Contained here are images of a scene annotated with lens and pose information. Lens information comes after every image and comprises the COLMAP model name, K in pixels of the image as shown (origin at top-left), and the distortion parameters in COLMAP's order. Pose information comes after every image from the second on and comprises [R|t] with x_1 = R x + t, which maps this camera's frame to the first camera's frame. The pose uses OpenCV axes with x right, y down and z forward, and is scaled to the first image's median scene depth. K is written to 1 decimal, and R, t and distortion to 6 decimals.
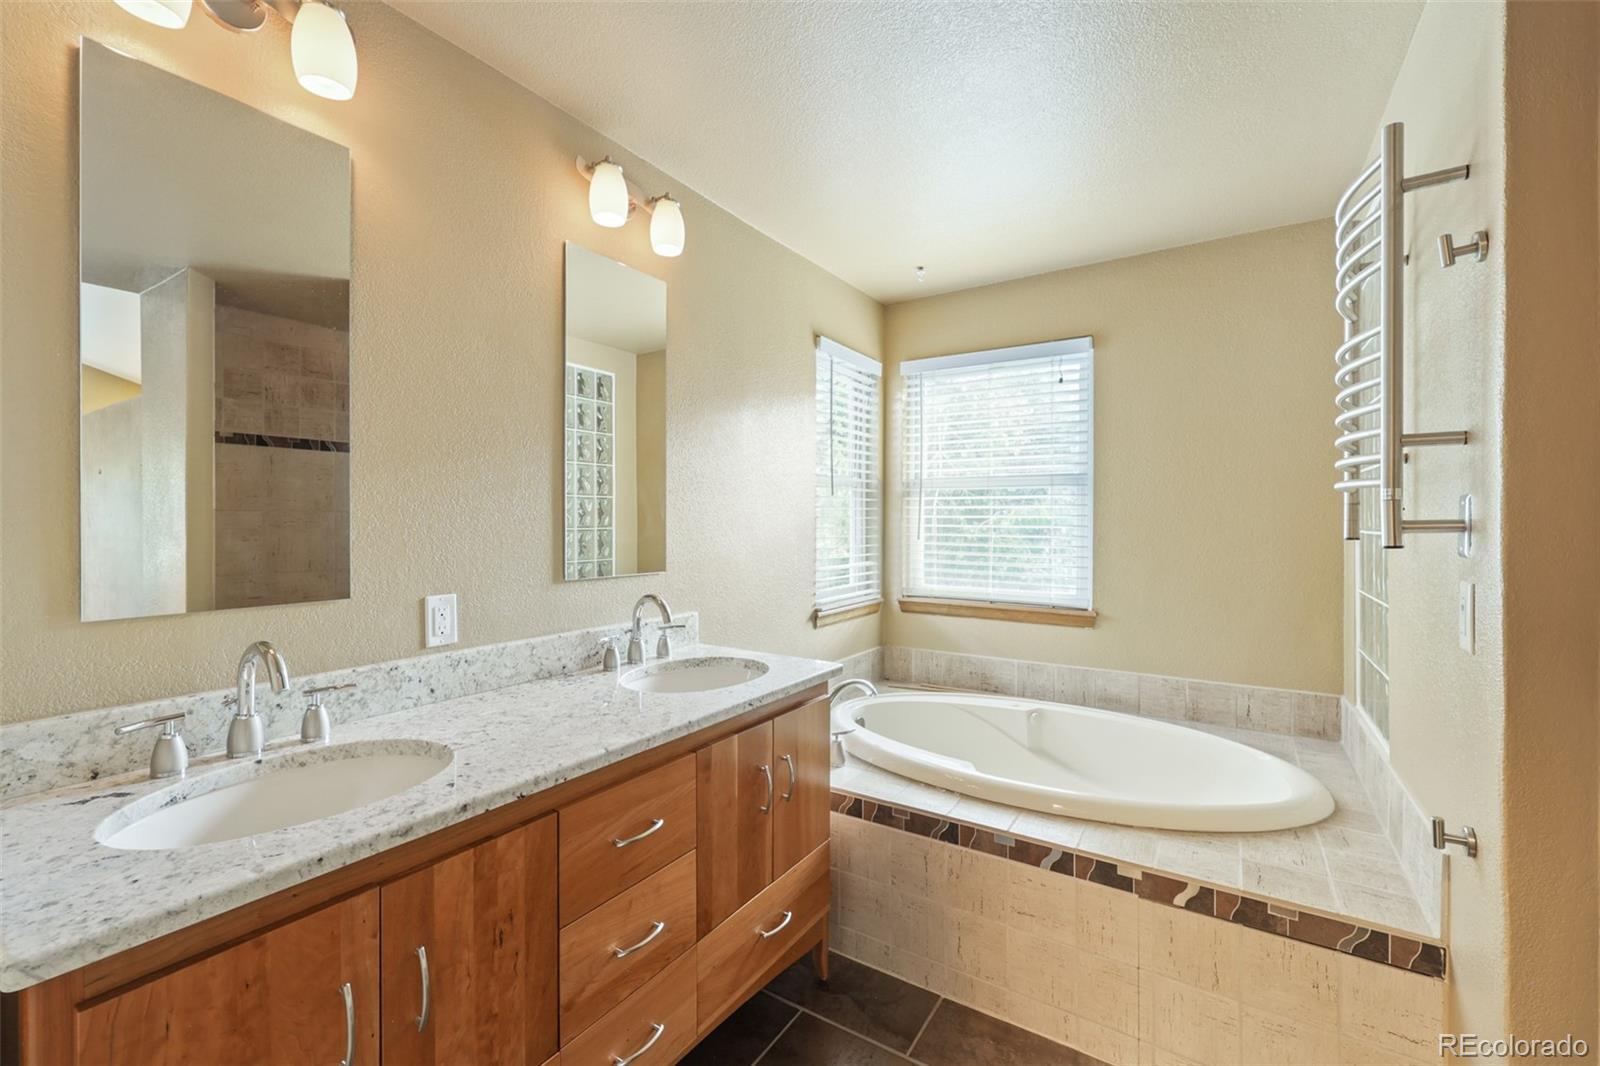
lens RADIAL K [[651.1, 0, 795.0], [0, 651.1, 527.2], [0, 0, 1]] dist [0.001674, -0.000108]
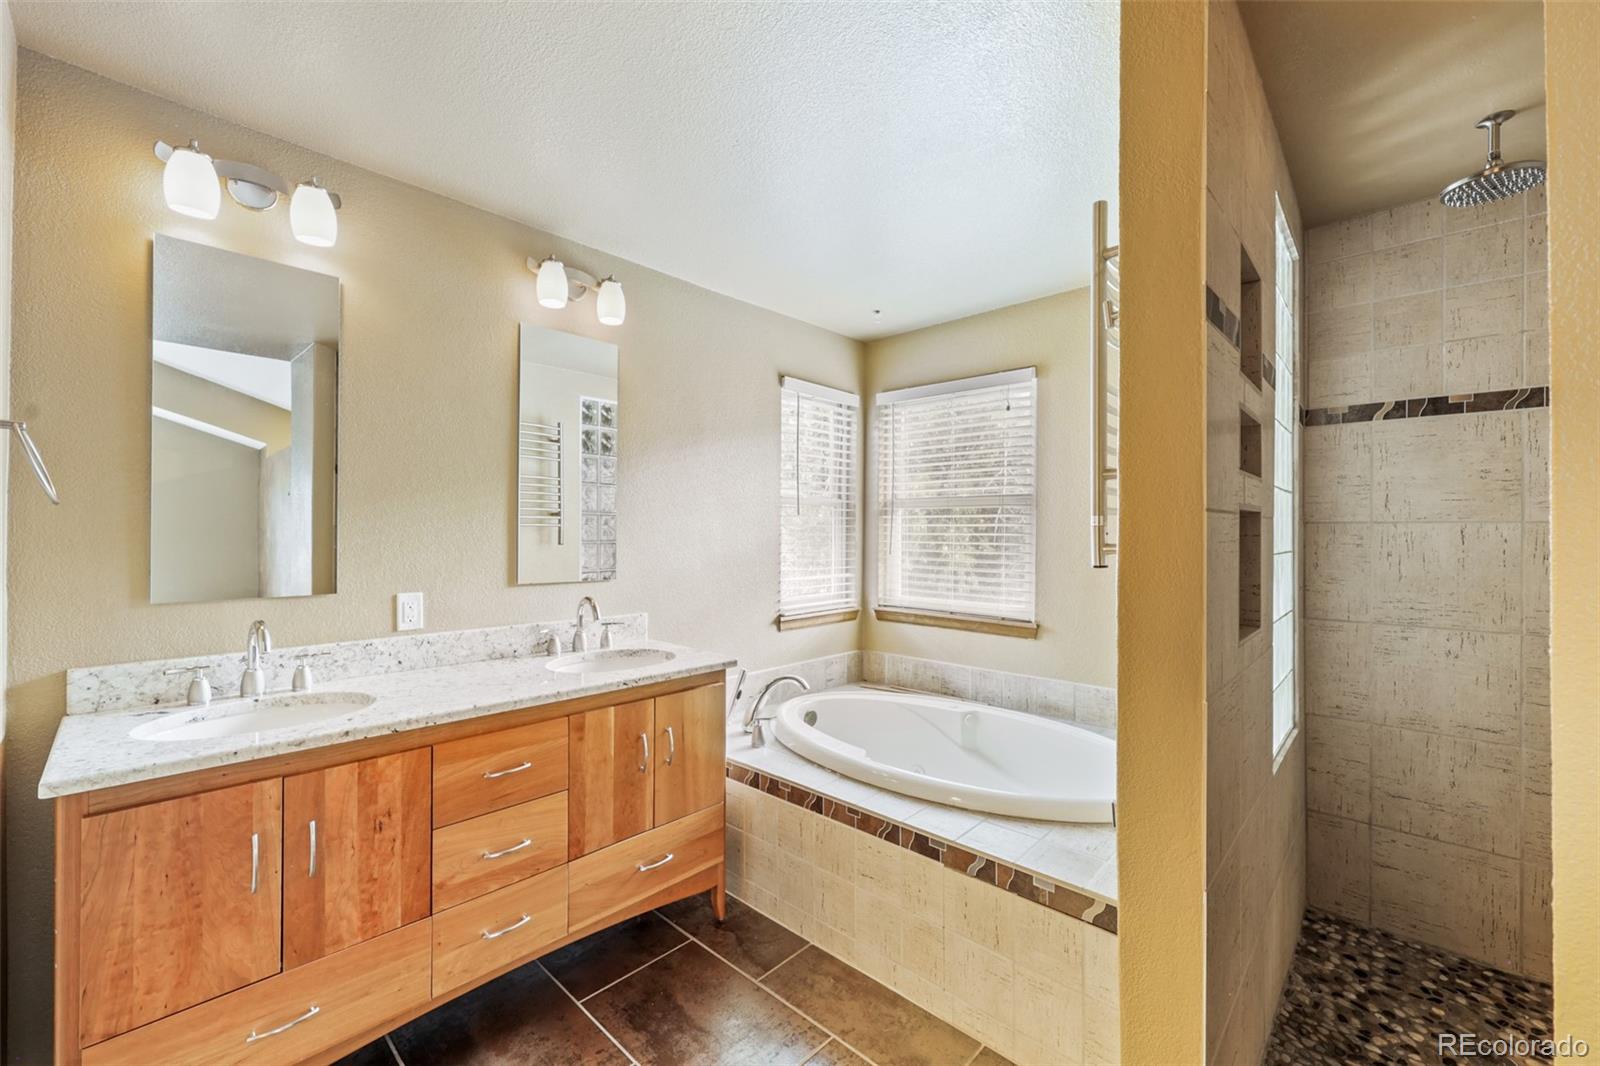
lens RADIAL K [[651.1, 0, 845.9], [0, 651.1, 534.3], [0, 0, 1]] dist [0.001674, -0.000108]
pose [[0.984937, 0.003780, -0.172875, 0.546424], [-0.004948, 0.999968, -0.006330, -0.013947], [0.172845, 0.007090, 0.984923, -0.173573]]
